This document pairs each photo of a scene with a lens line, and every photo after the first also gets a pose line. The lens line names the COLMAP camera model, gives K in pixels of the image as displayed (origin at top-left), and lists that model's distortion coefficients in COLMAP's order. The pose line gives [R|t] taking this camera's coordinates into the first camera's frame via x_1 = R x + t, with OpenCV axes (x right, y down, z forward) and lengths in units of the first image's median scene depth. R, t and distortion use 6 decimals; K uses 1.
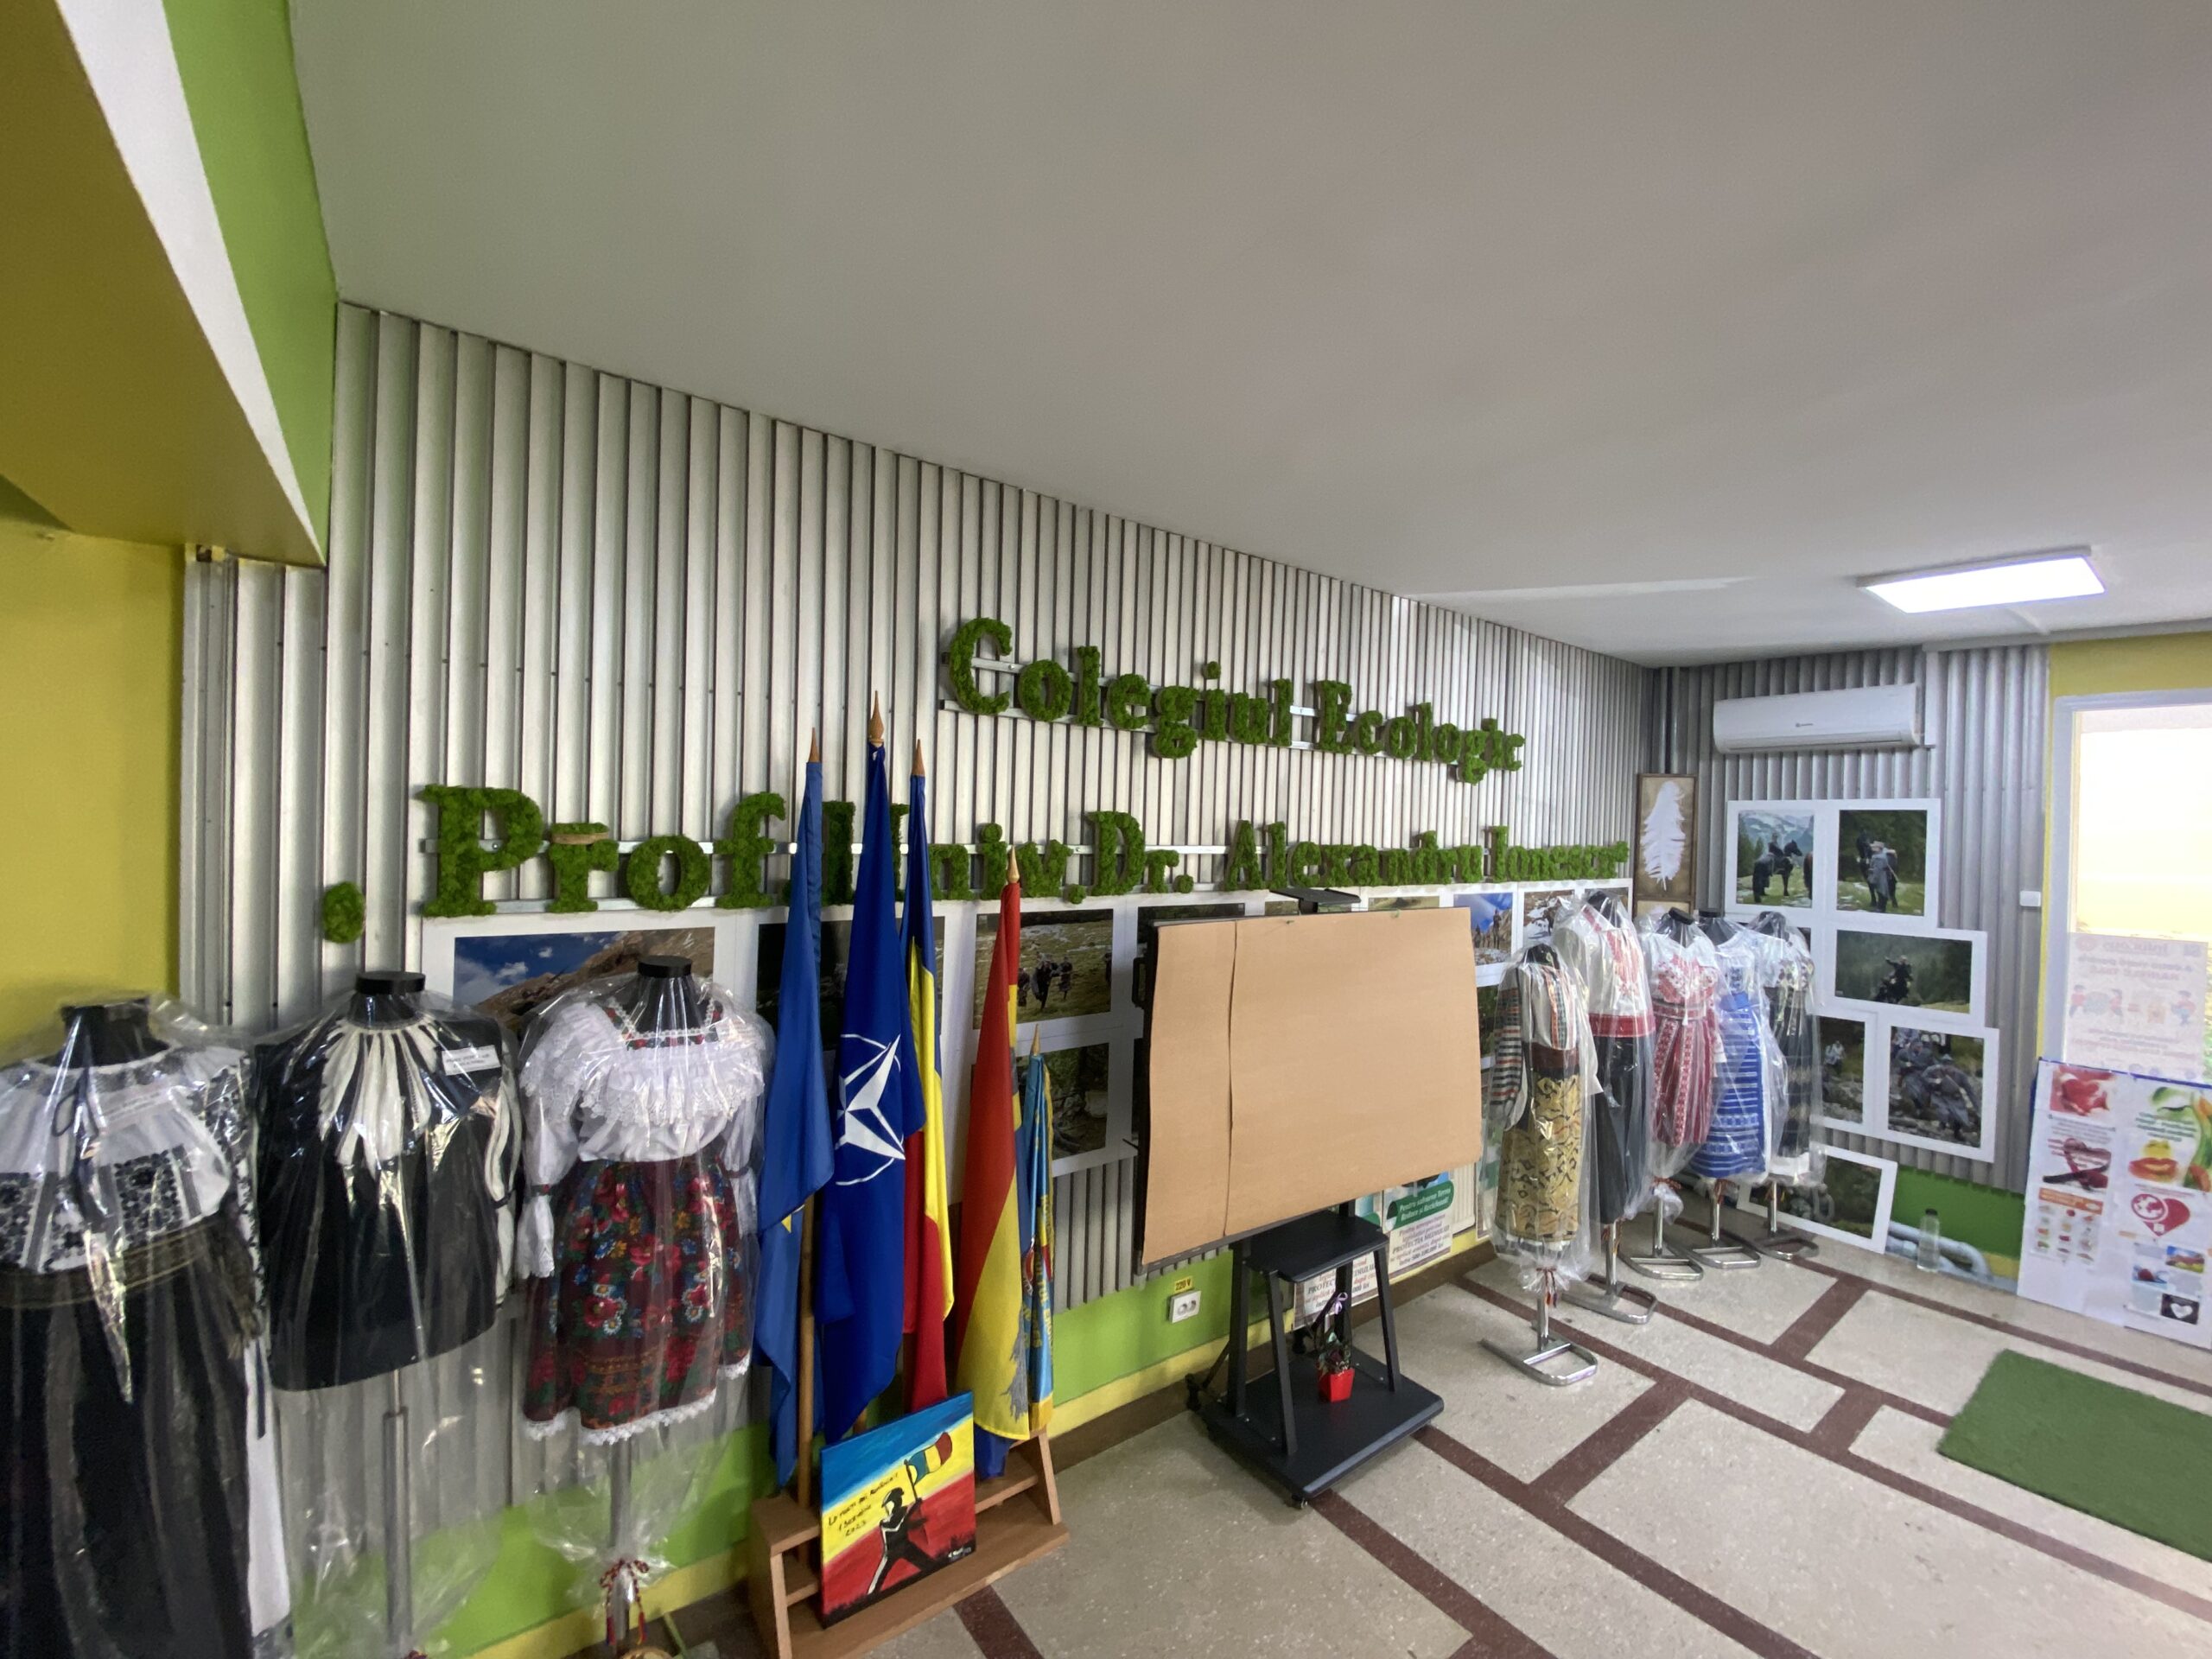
lens RADIAL K [[904.0, 0, 1106.0], [0, 904.0, 829.5], [0, 0, 1]] dist [0.001492, -0.015156]
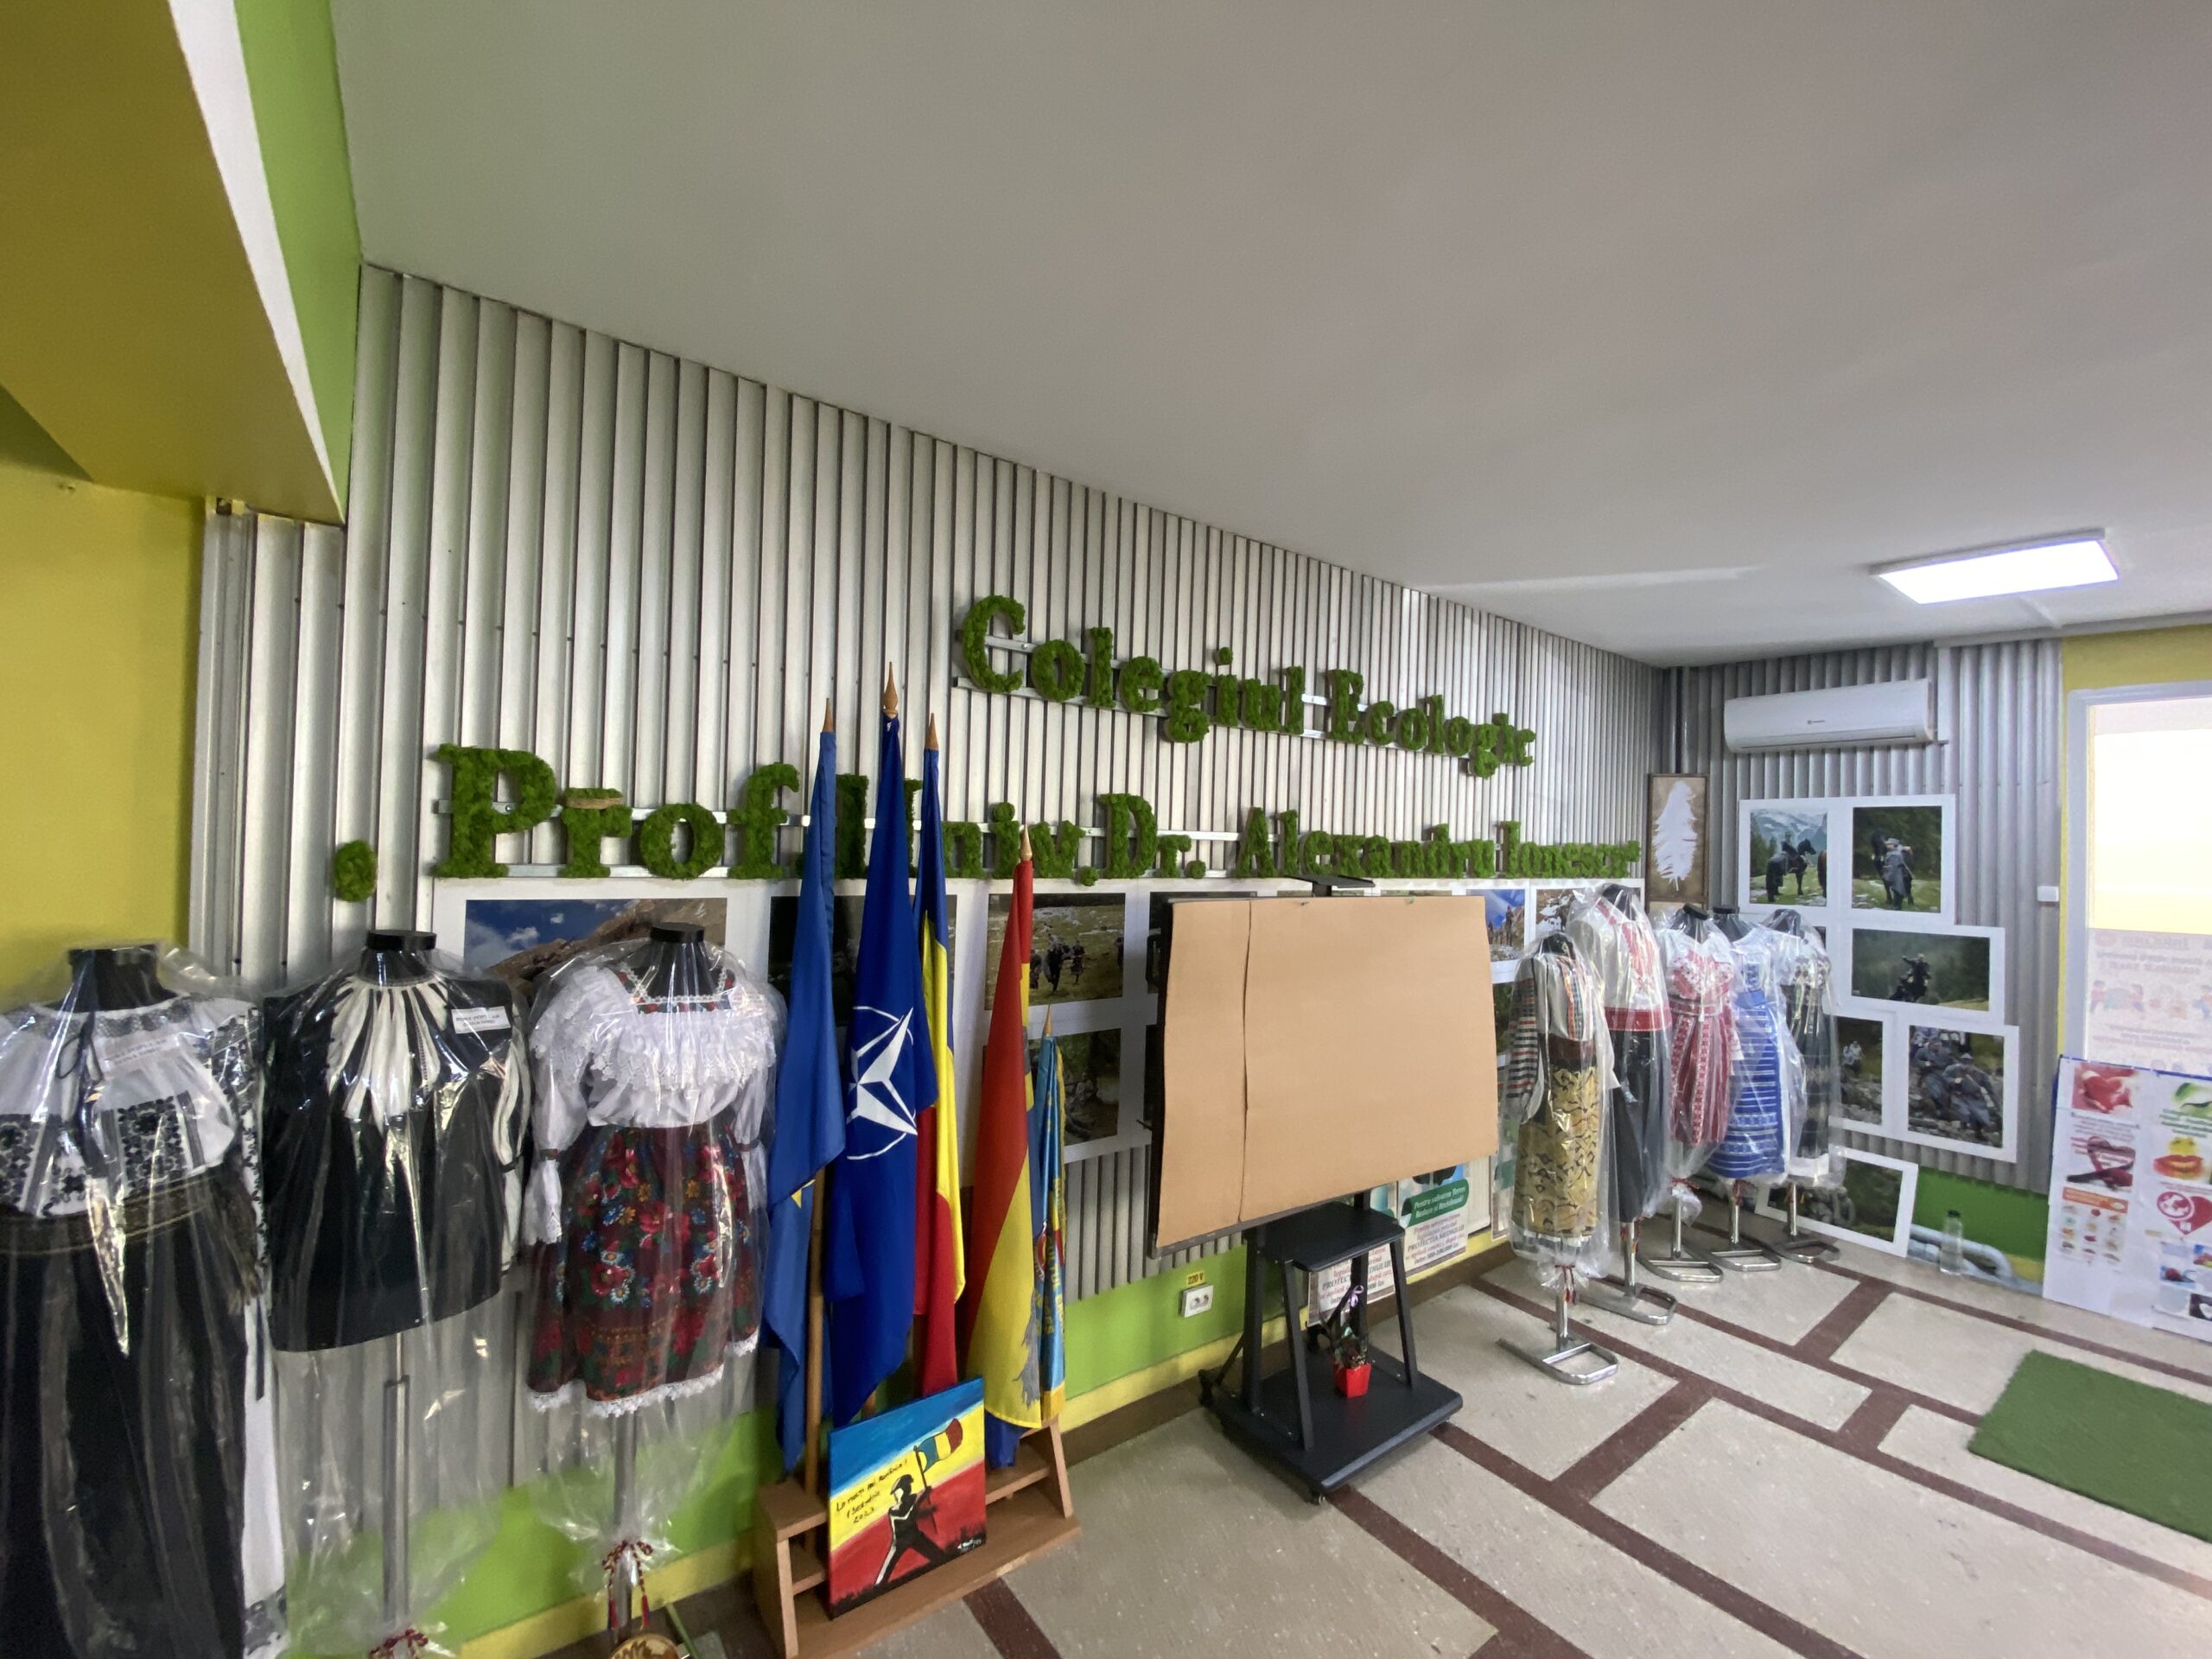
lens RADIAL K [[904.0, 0, 1106.0], [0, 904.0, 829.5], [0, 0, 1]] dist [0.001492, -0.015156]
pose [[0.999991, 0.000693, -0.004277, -0.008977], [-0.000791, 0.999735, -0.022991, 0.040182], [0.004260, 0.022995, 0.999727, 0.005782]]
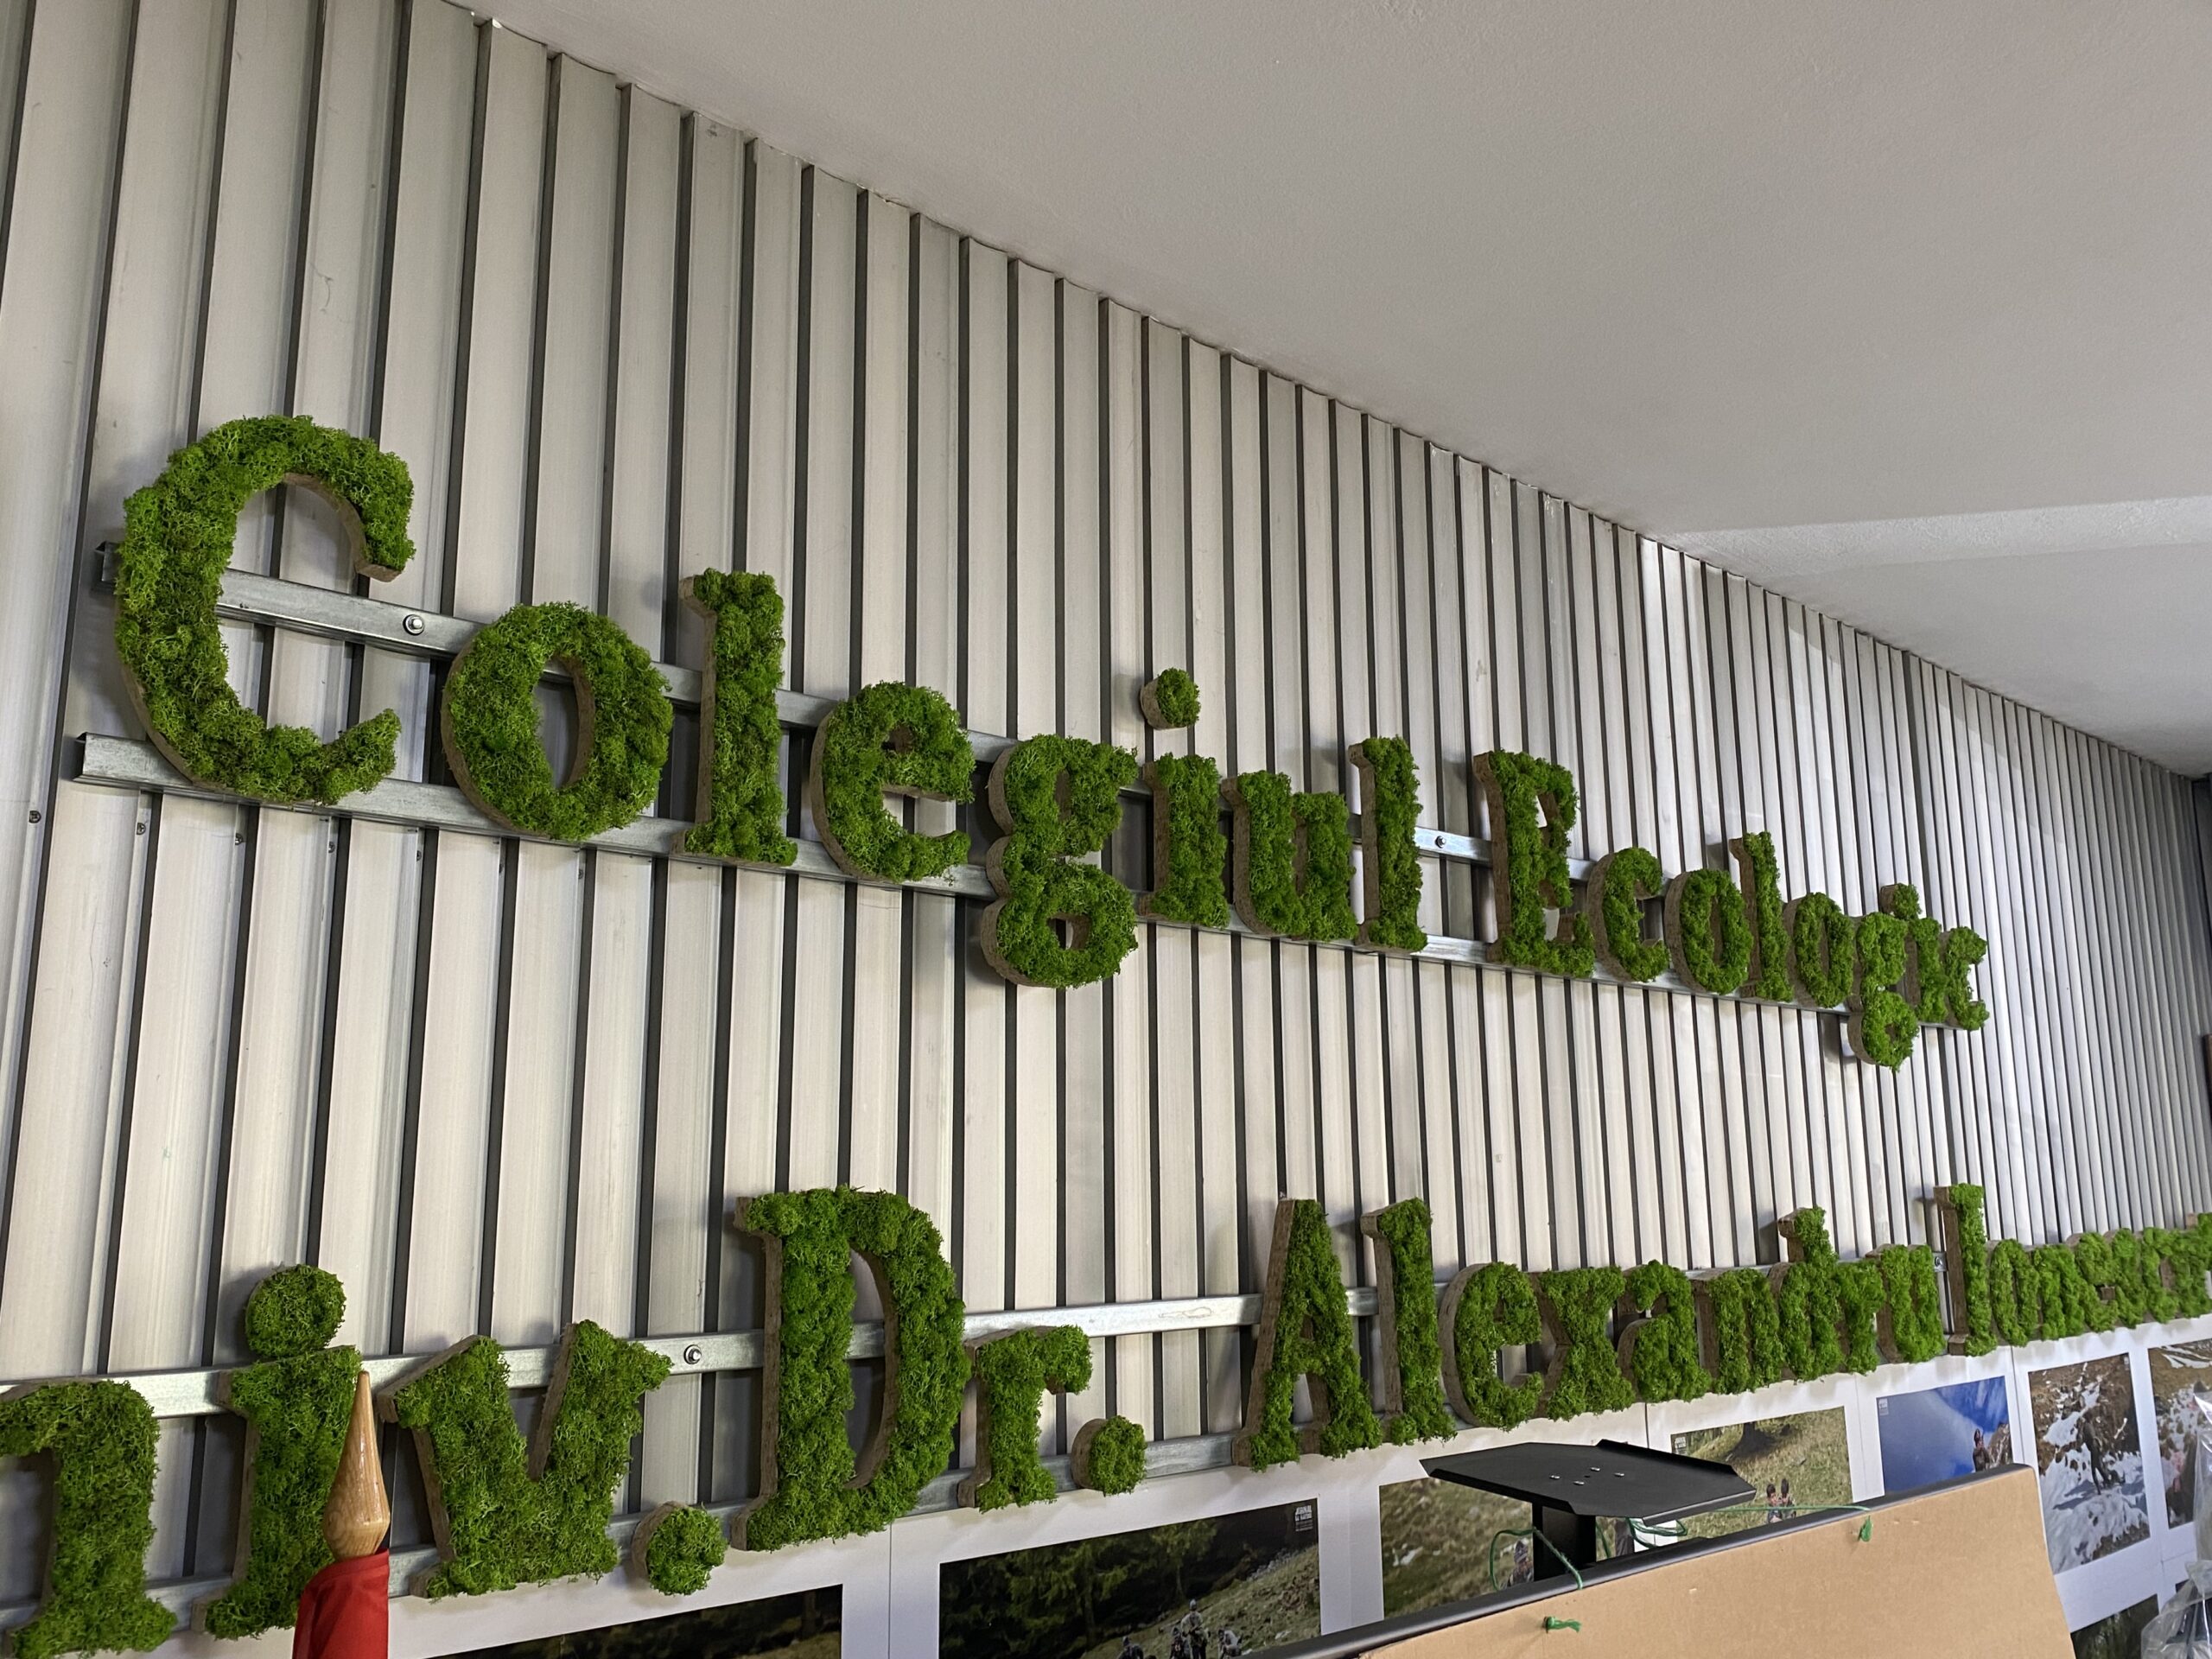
lens RADIAL K [[1825.1, 0, 1104.3], [0, 1825.1, 789.0], [0, 0, 1]] dist [0.122370, -0.238593]
pose [[0.991796, -0.012039, 0.127260, 0.017357], [0.040275, 0.974281, -0.221710, -0.011587], [-0.121318, 0.225016, 0.966773, 0.433444]]
